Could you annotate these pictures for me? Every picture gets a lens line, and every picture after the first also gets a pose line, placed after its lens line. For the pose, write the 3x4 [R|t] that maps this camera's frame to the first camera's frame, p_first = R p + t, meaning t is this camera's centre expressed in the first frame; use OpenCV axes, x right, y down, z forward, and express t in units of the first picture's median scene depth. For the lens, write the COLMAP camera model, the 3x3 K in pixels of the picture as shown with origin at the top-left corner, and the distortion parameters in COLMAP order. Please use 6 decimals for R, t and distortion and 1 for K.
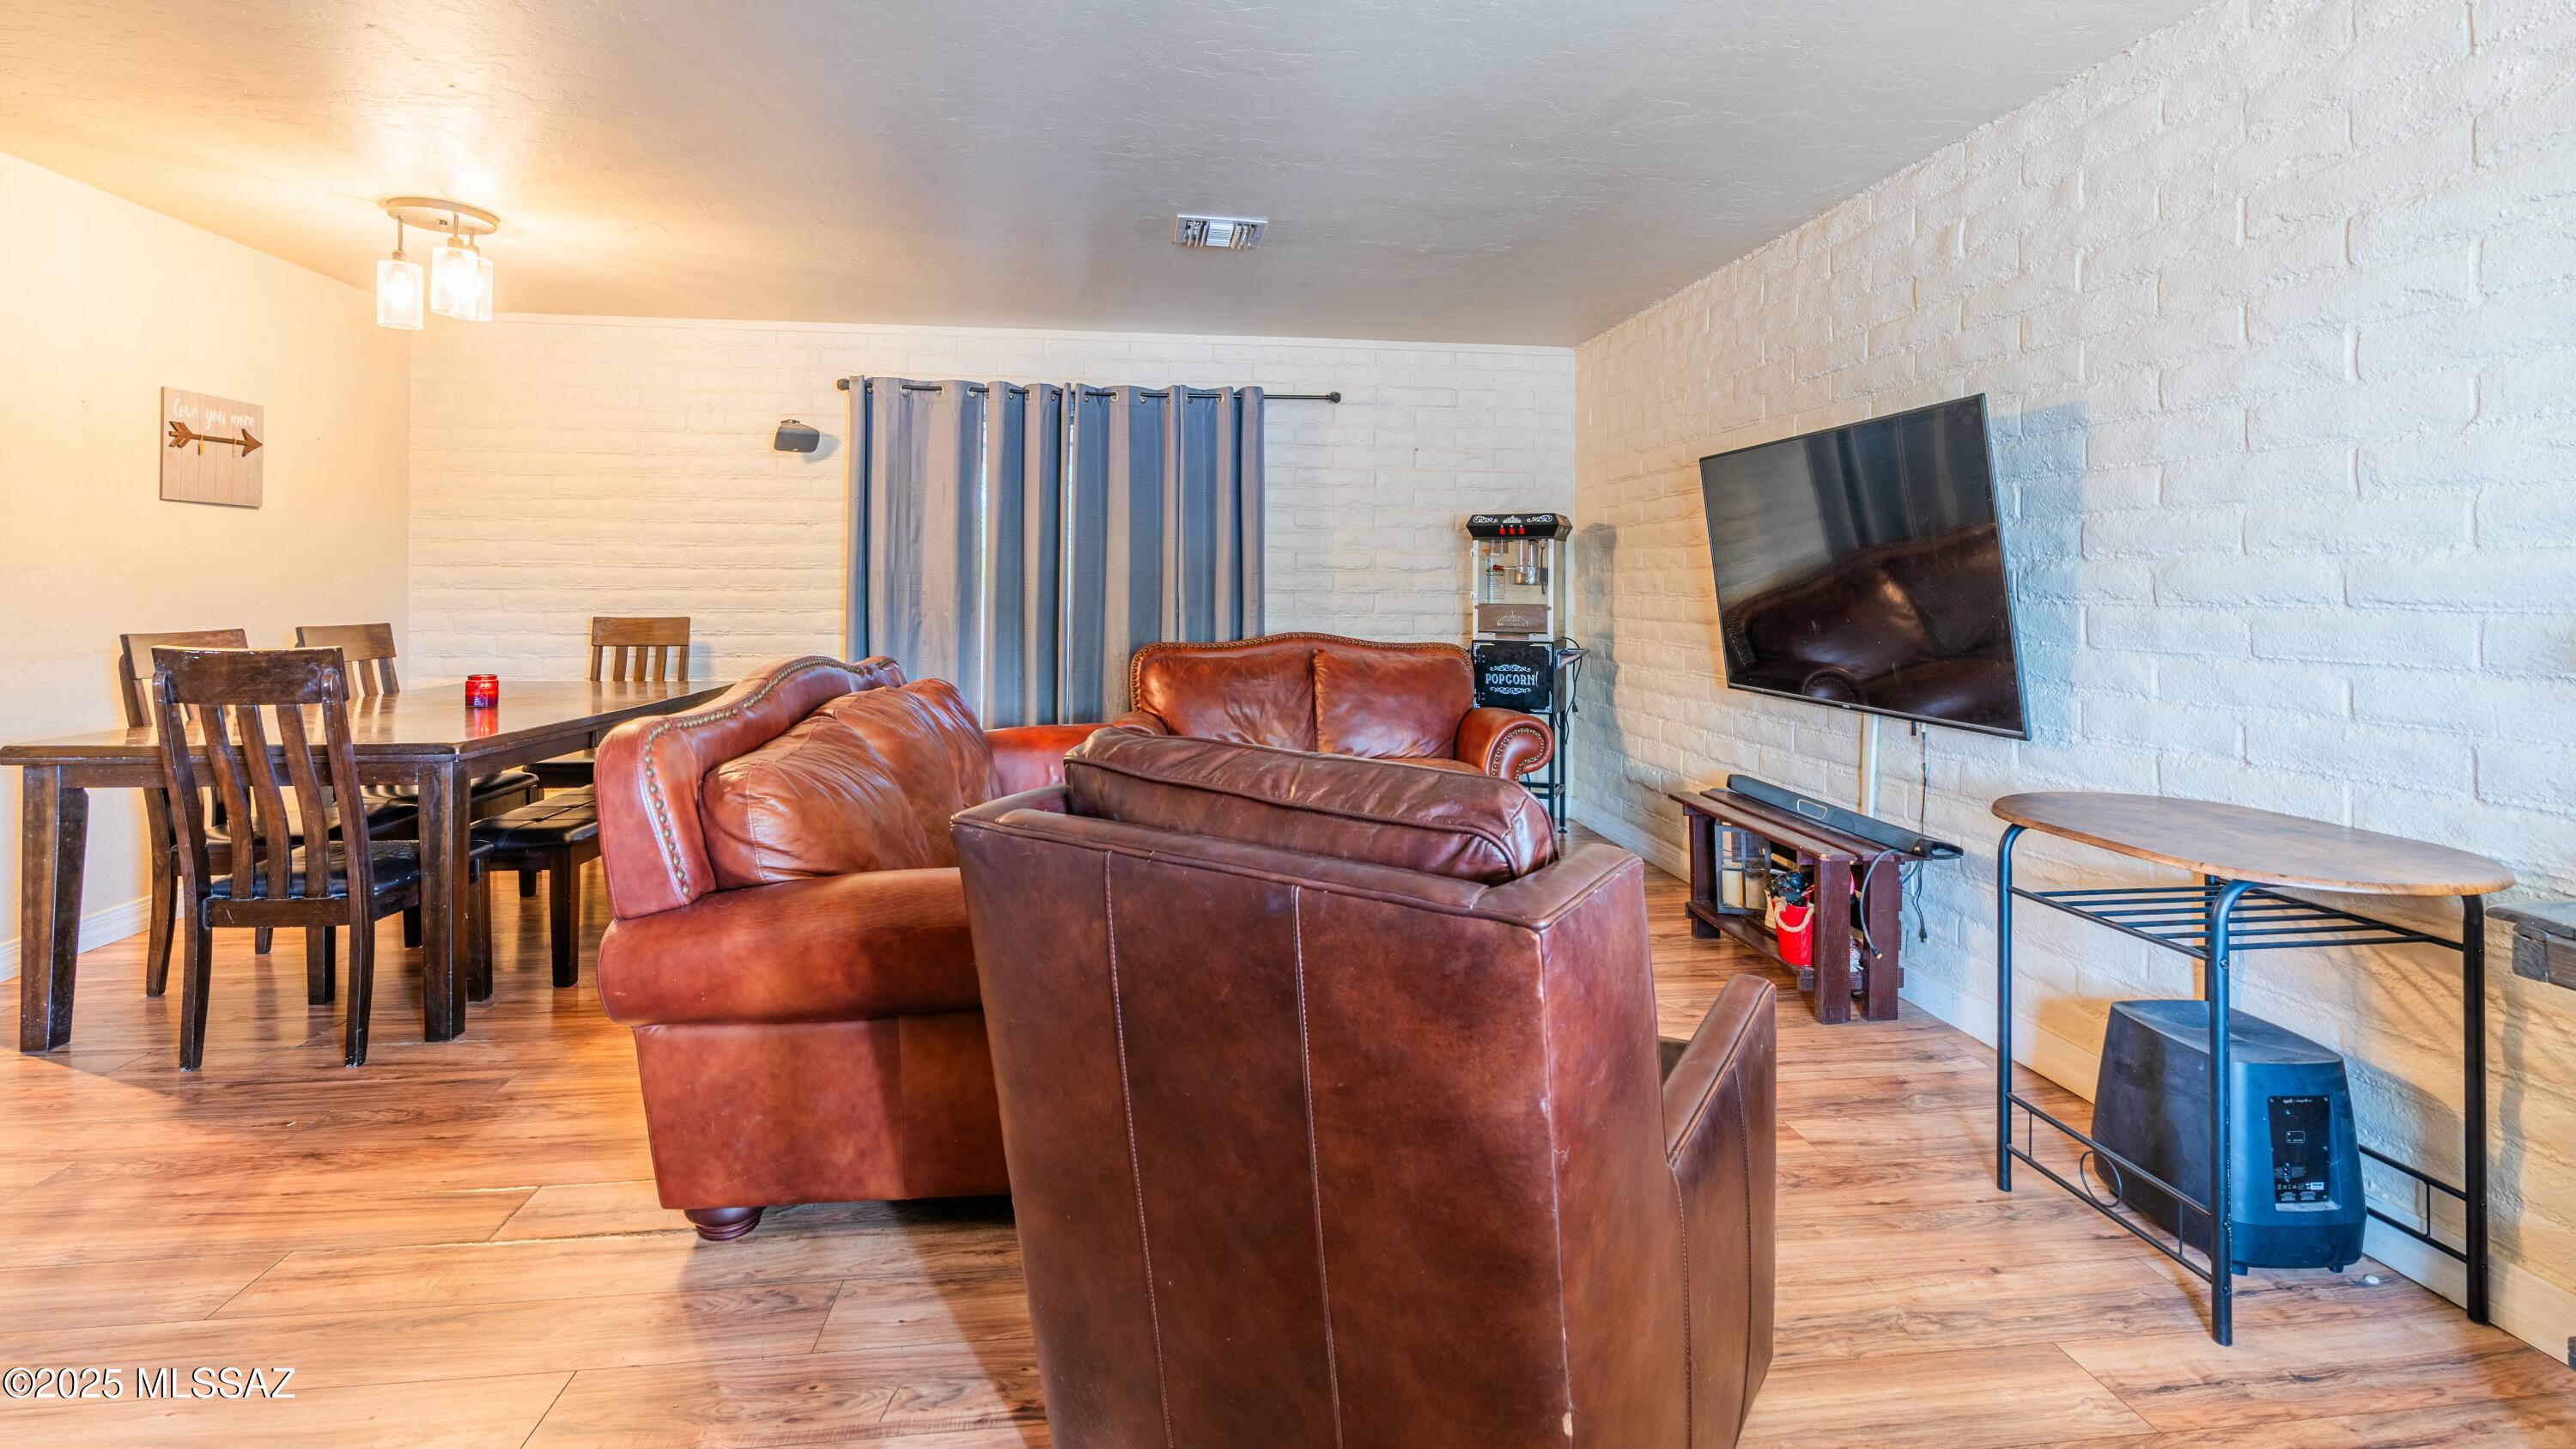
lens RADIAL K [[1139.6, 0, 1277.5], [0, 1139.6, 599.0], [0, 0, 1]] dist [-0.010859, 0.003383]
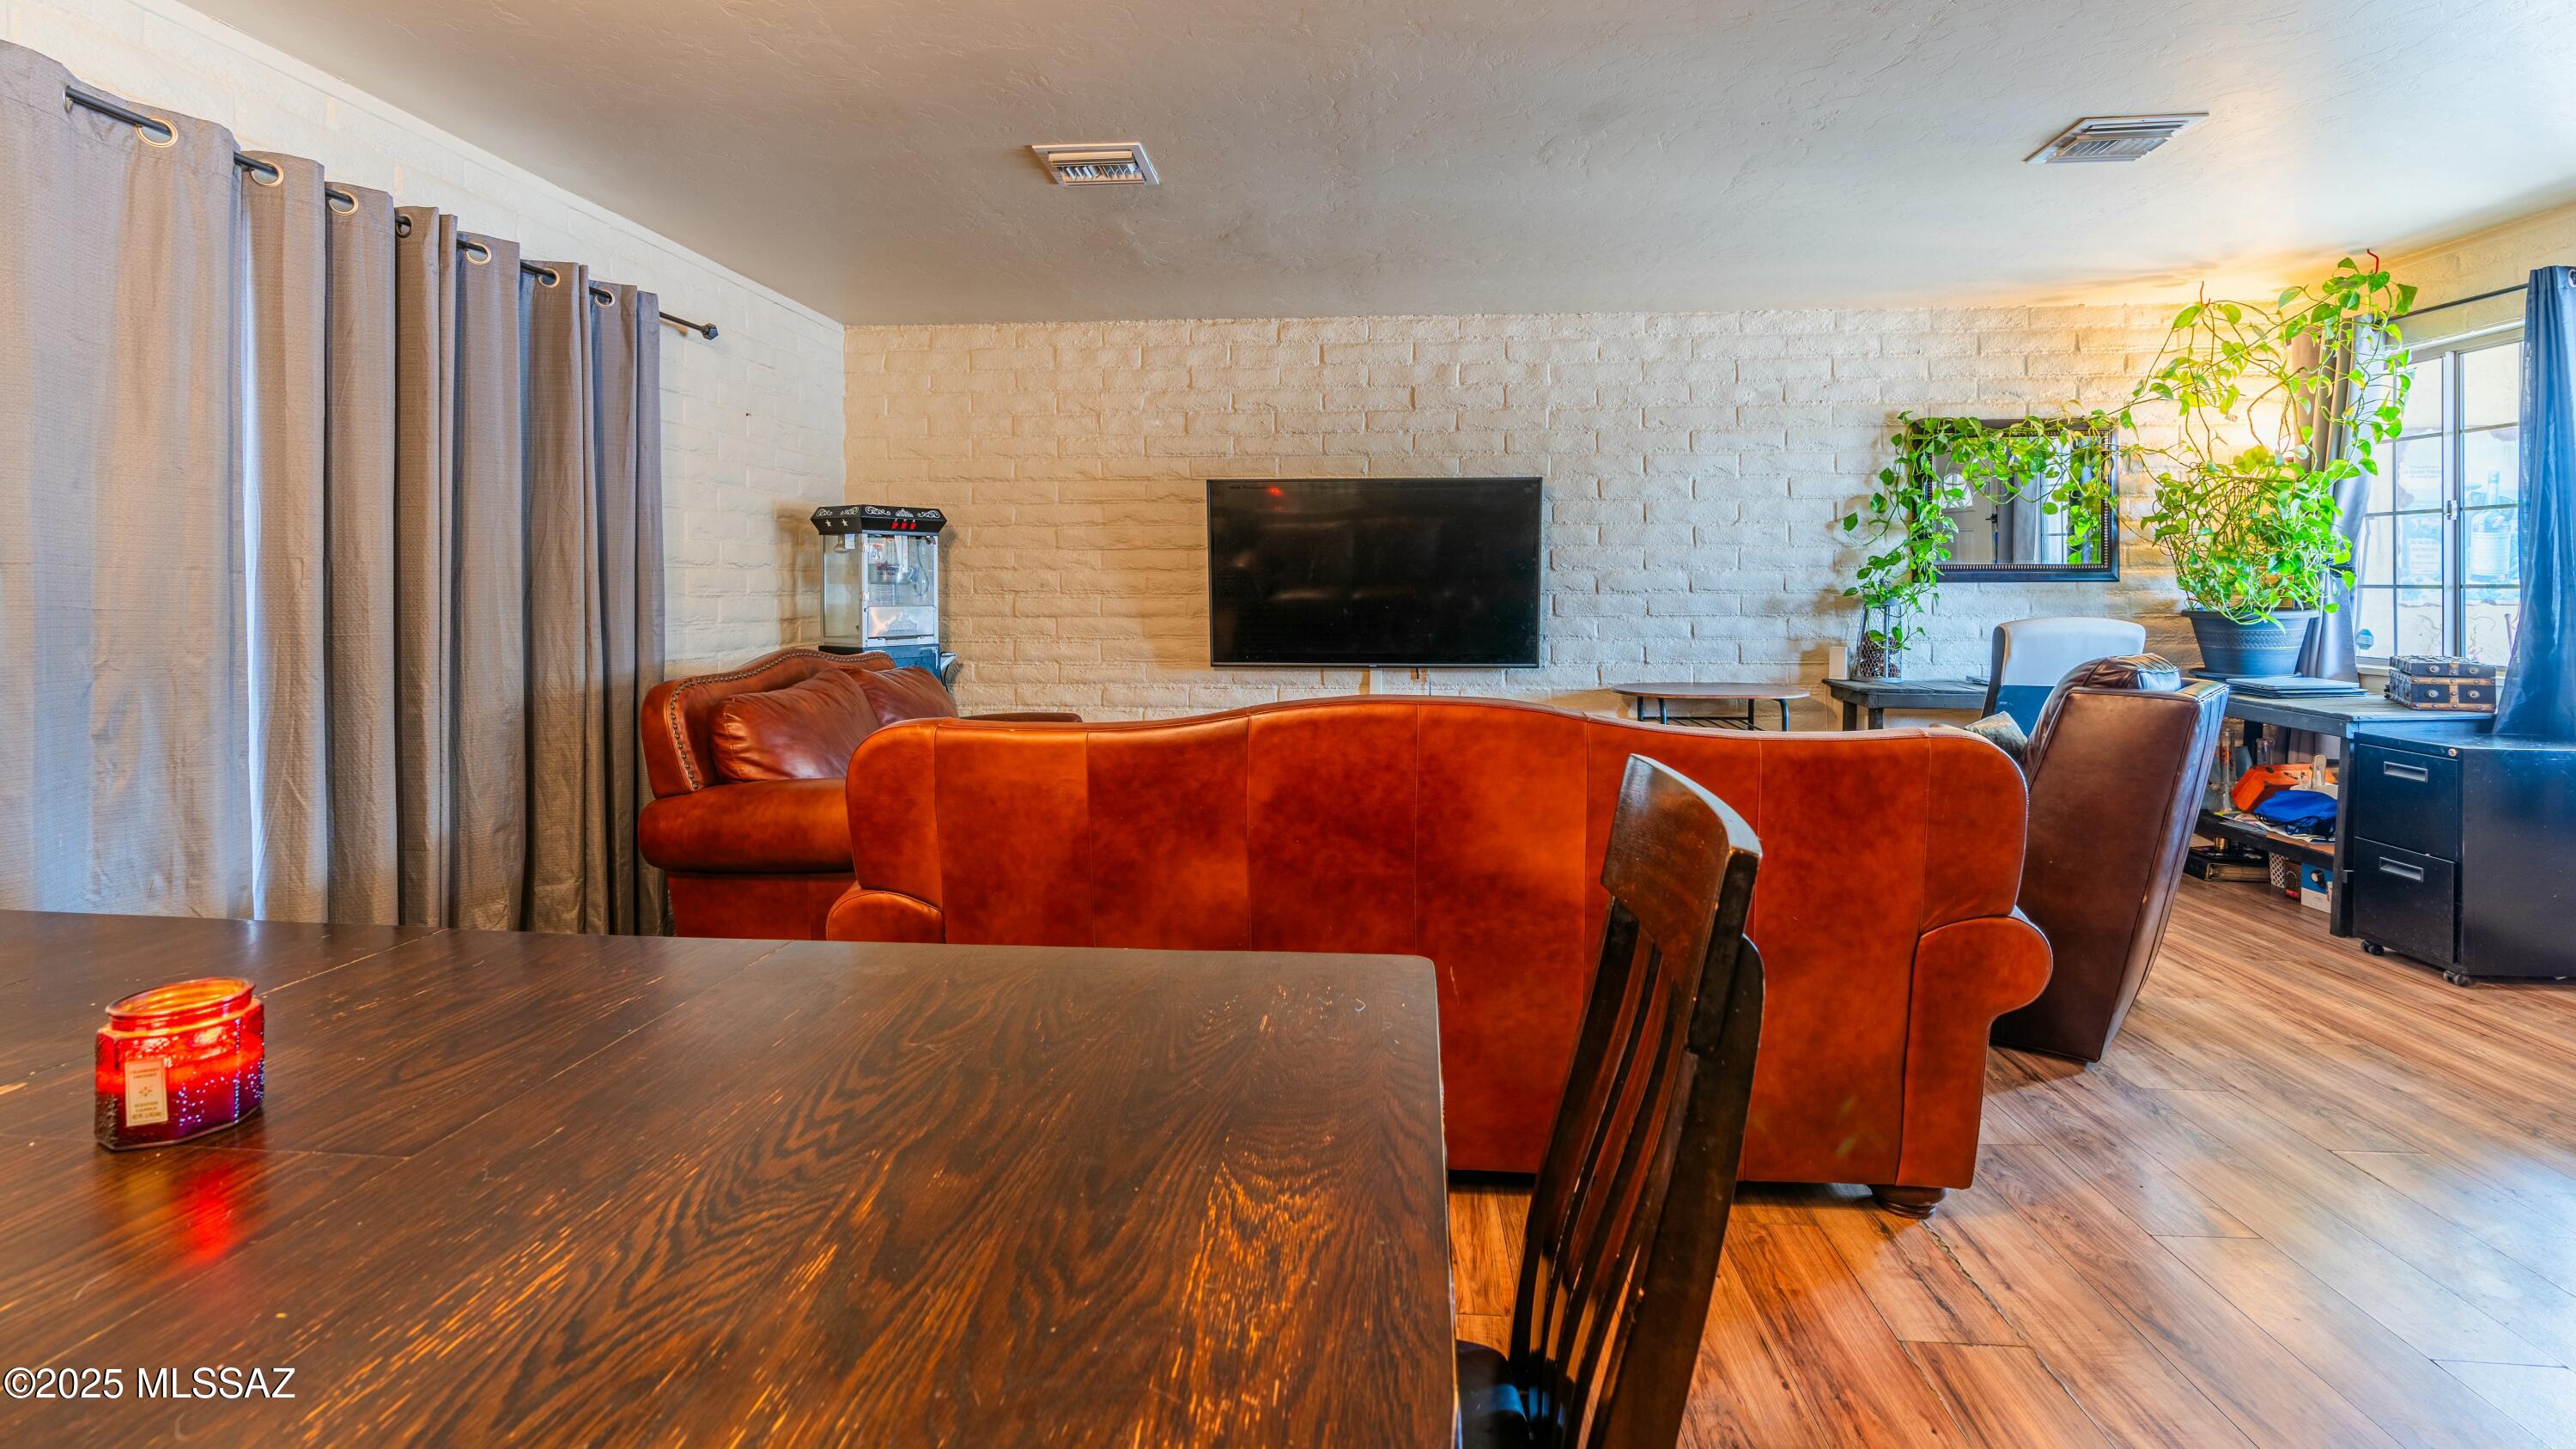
lens RADIAL K [[1139.6, 0, 1273.7], [0, 1139.6, 603.8], [0, 0, 1]] dist [-0.010859, 0.003383]
pose [[0.218801, -0.022964, 0.975499, -0.847268], [0.014115, 0.999693, 0.020368, -0.015837], [-0.975667, 0.009313, 0.219058, 0.698407]]
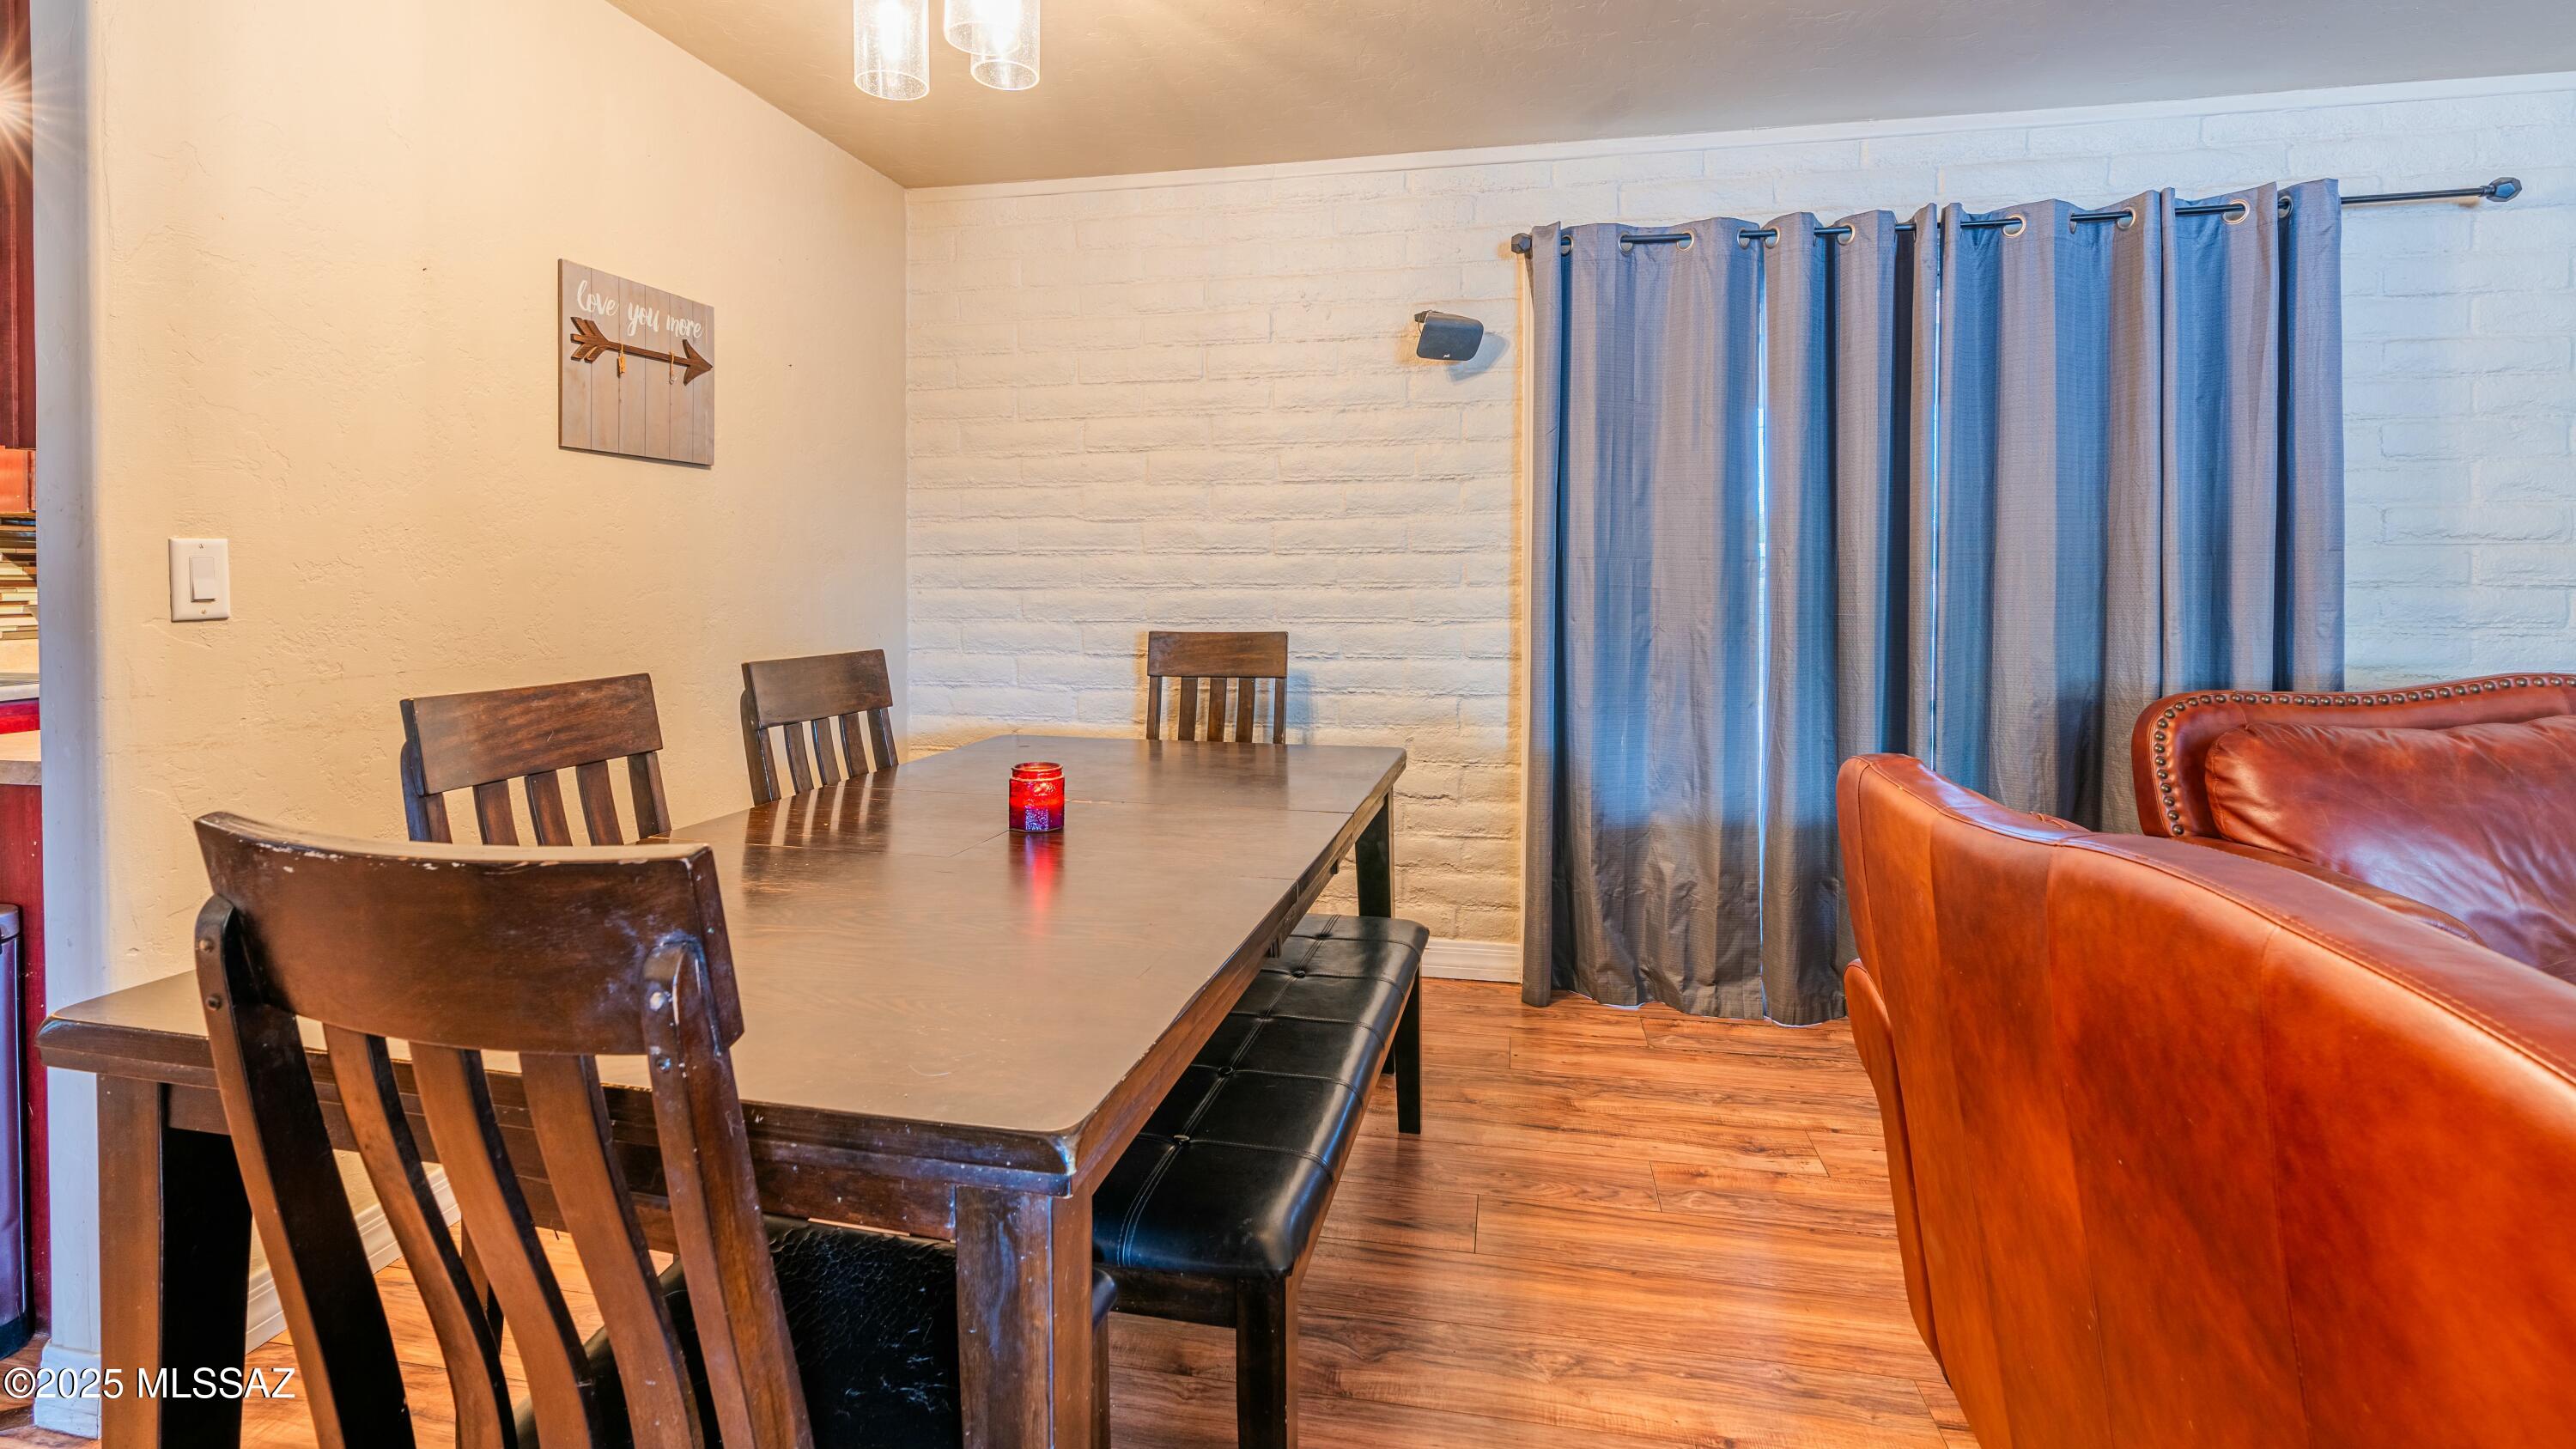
lens RADIAL K [[1139.6, 0, 1303.2], [0, 1139.6, 592.7], [0, 0, 1]] dist [-0.010859, 0.003383]
pose [[0.950259, -0.003425, -0.311441, -0.416745], [0.004792, 0.999982, 0.003624, -0.010816], [0.311423, -0.004937, 0.950259, 0.540259]]
